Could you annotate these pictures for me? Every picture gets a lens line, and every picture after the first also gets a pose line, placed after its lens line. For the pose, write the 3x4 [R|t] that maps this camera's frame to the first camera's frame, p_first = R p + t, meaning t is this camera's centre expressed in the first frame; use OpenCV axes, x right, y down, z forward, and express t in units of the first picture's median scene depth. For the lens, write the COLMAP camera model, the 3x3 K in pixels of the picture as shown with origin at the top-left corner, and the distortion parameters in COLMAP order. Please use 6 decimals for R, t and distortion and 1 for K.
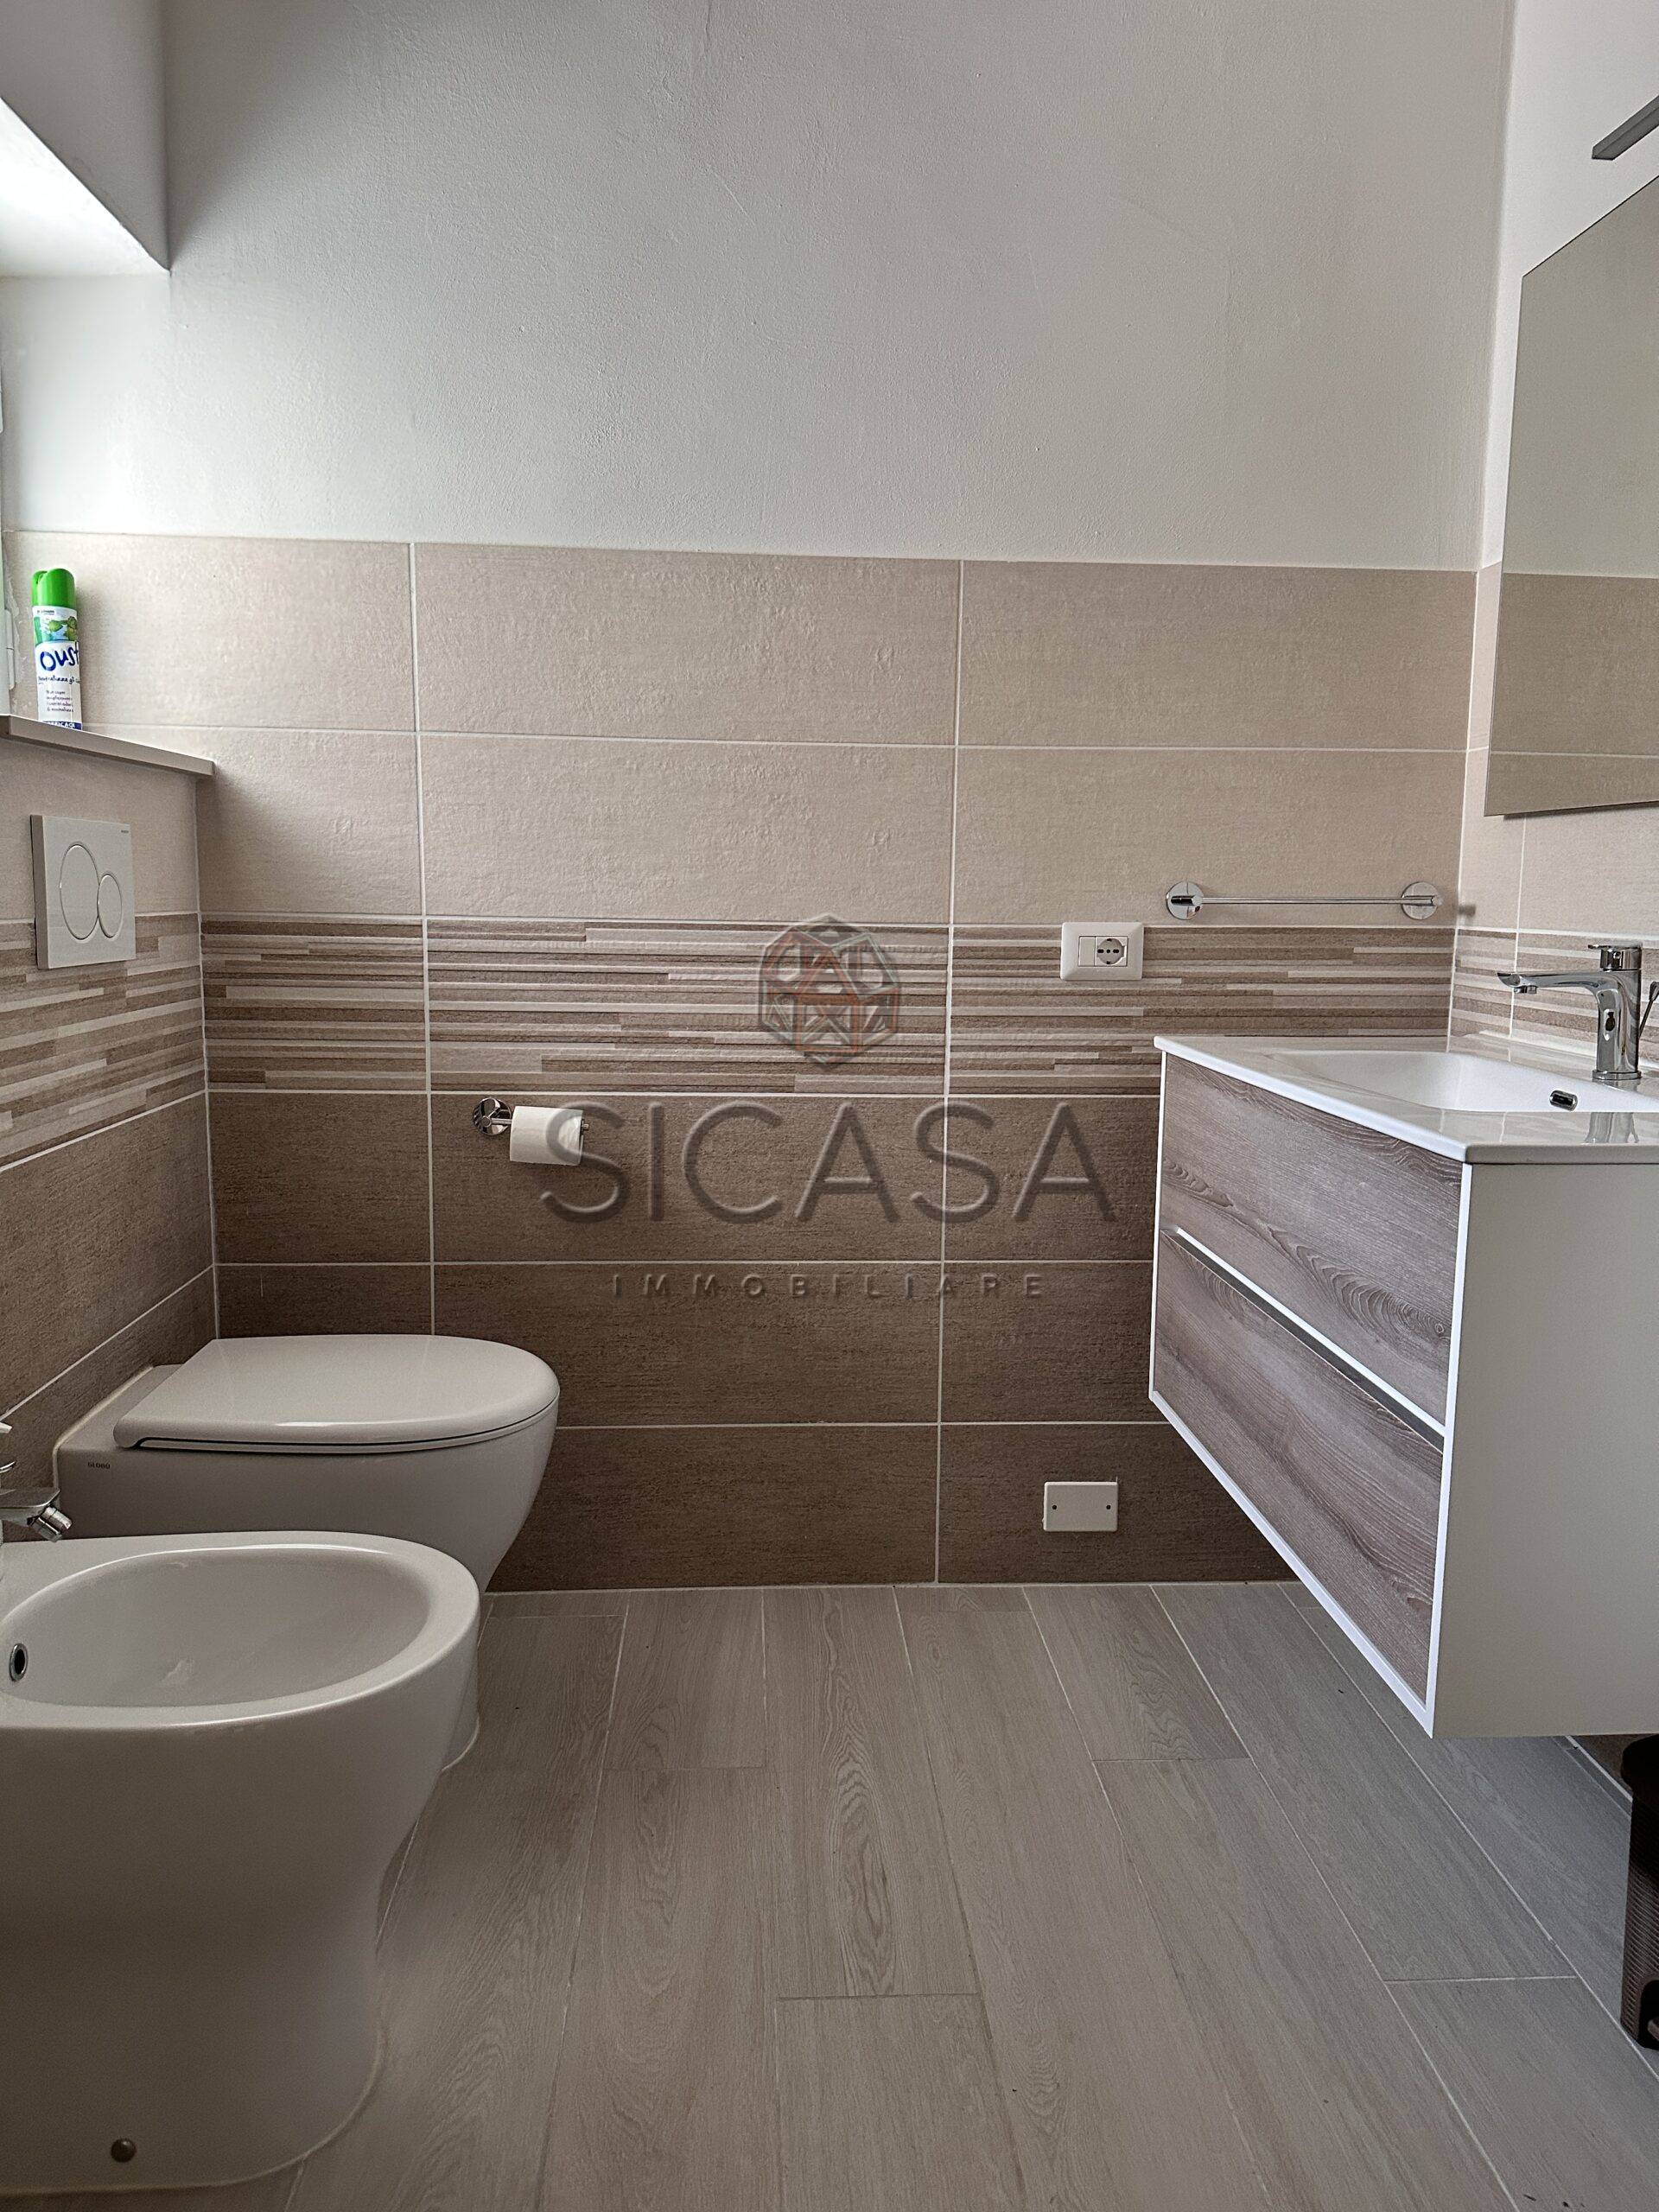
lens RADIAL K [[1591.2, 0, 806.1], [0, 1591.2, 1109.1], [0, 0, 1]] dist [0.056782, -0.081417]
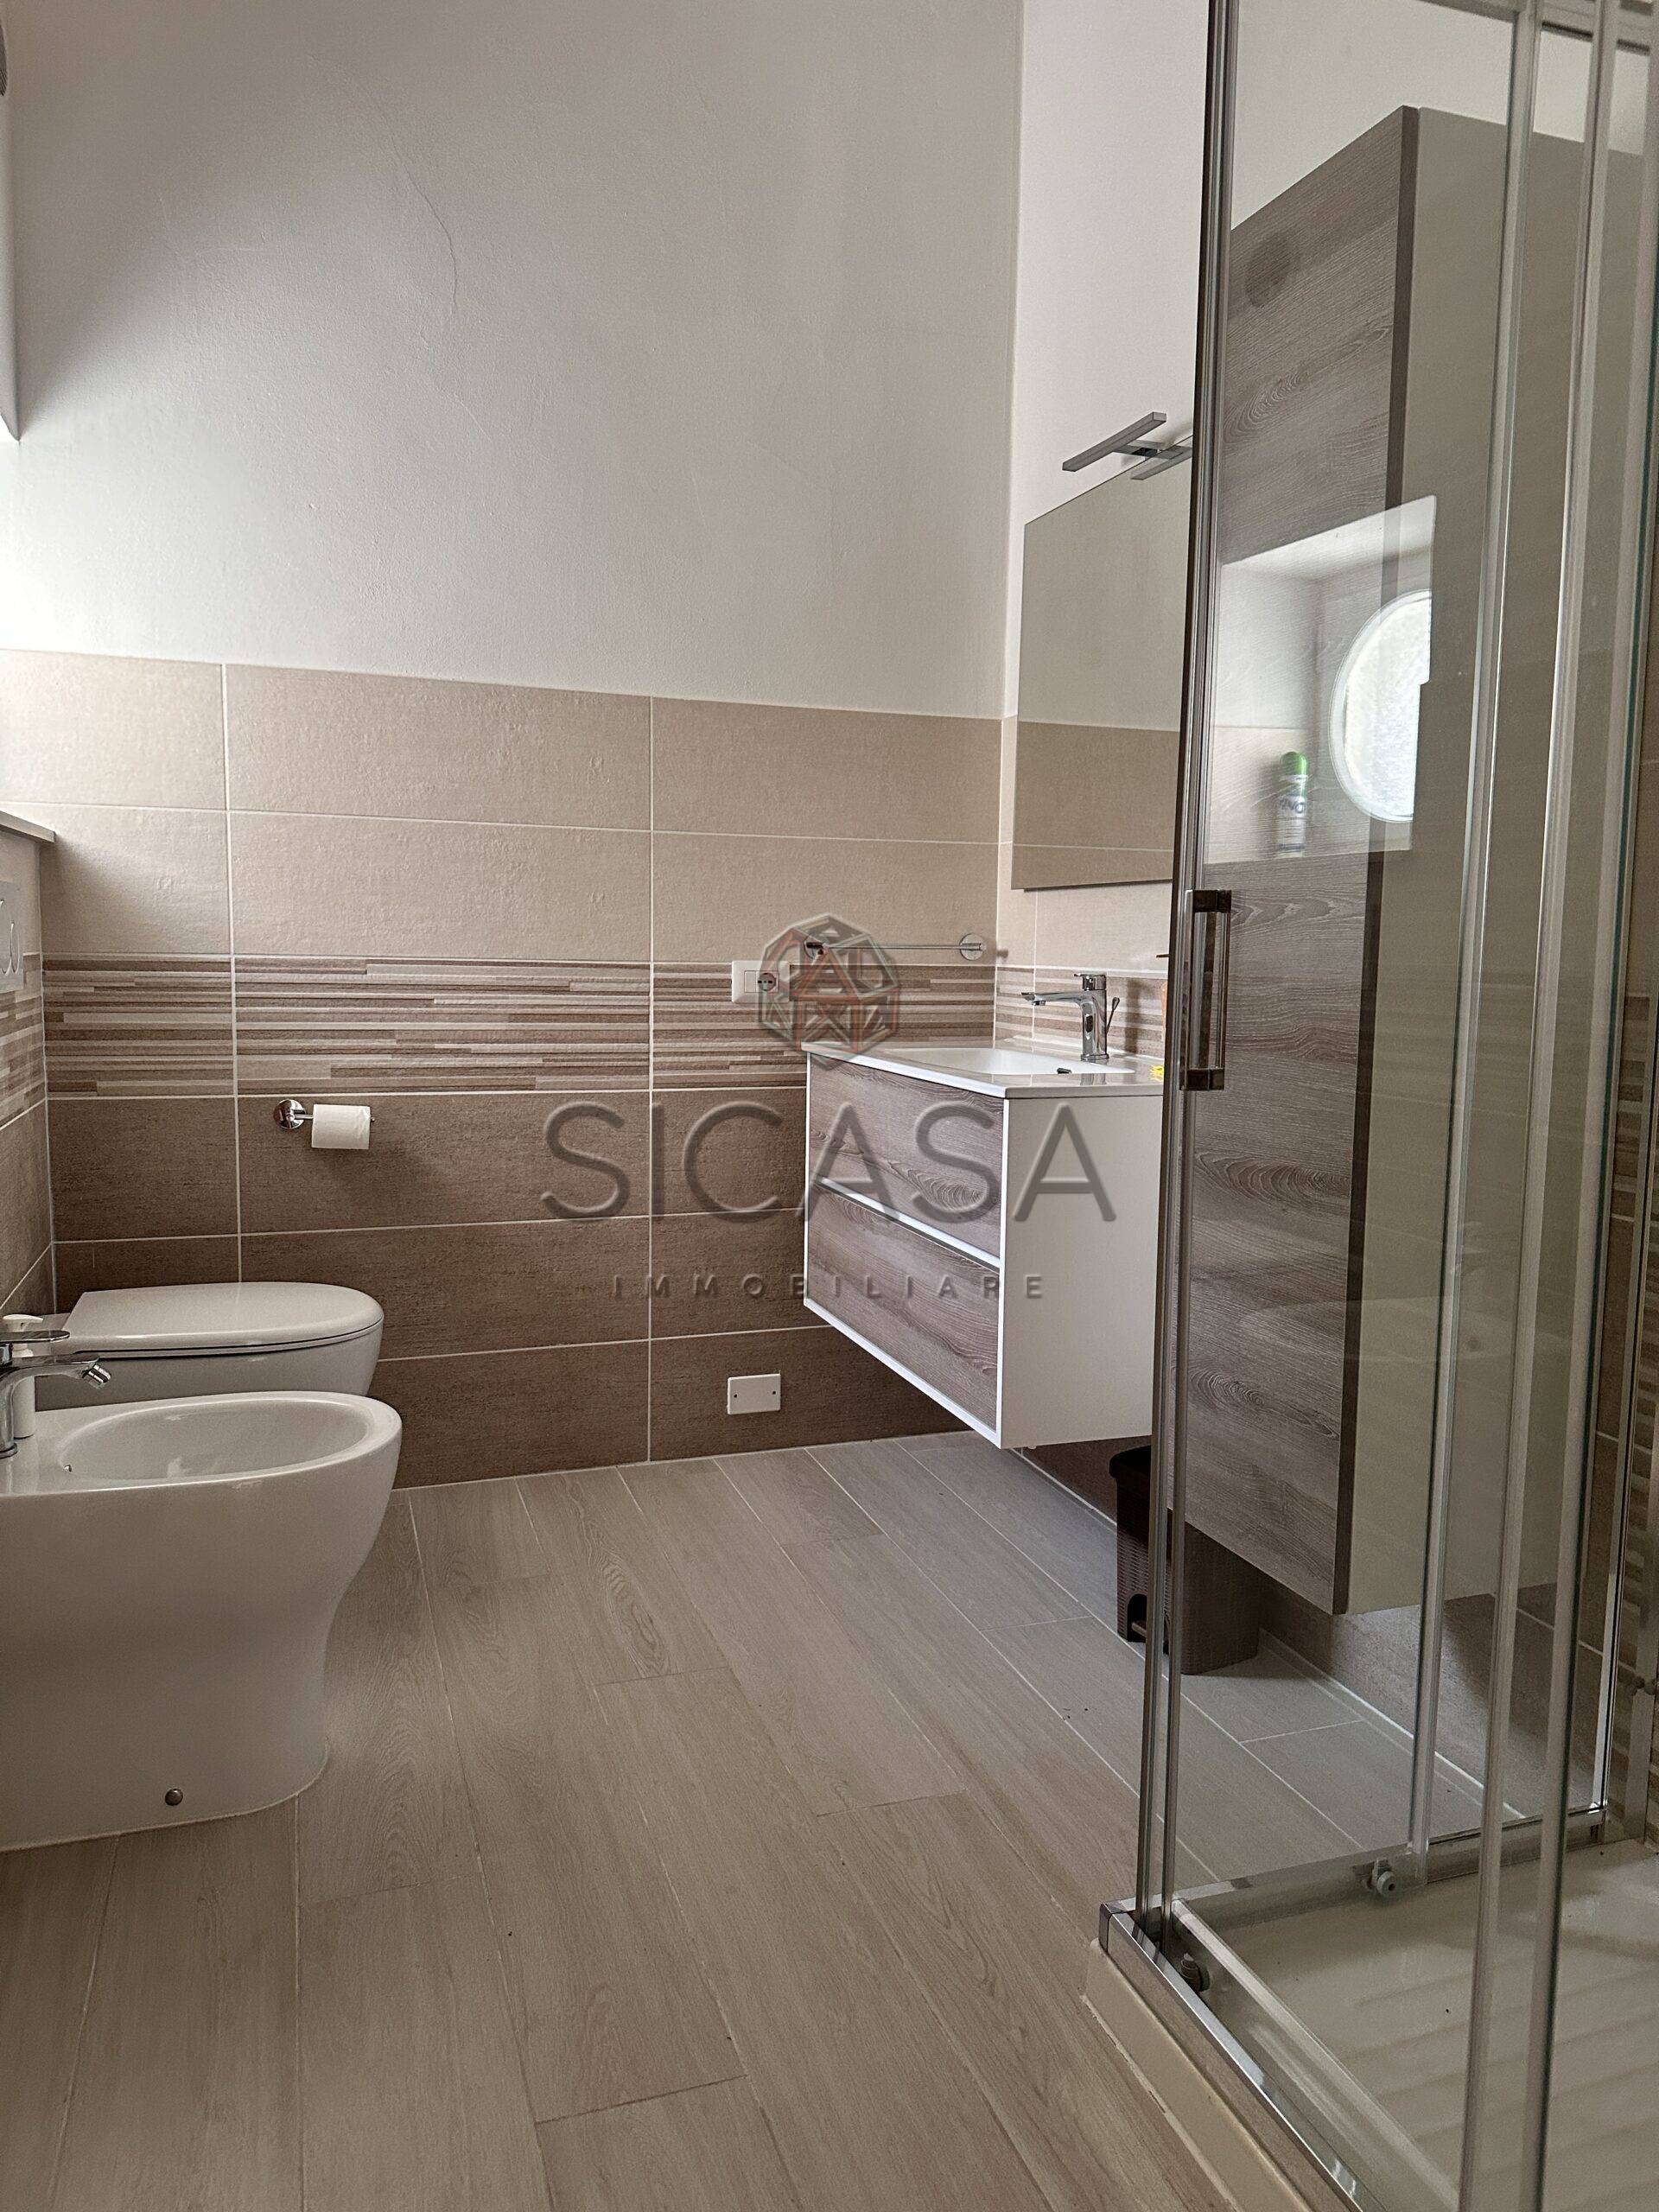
lens RADIAL K [[1591.2, 0, 836.4], [0, 1591.2, 1102.2], [0, 0, 1]] dist [0.056782, -0.081417]
pose [[0.960851, -0.025717, 0.275870, -0.136491], [0.034500, 0.999039, -0.027030, 0.045782], [-0.274910, 0.035489, 0.960815, -0.343185]]
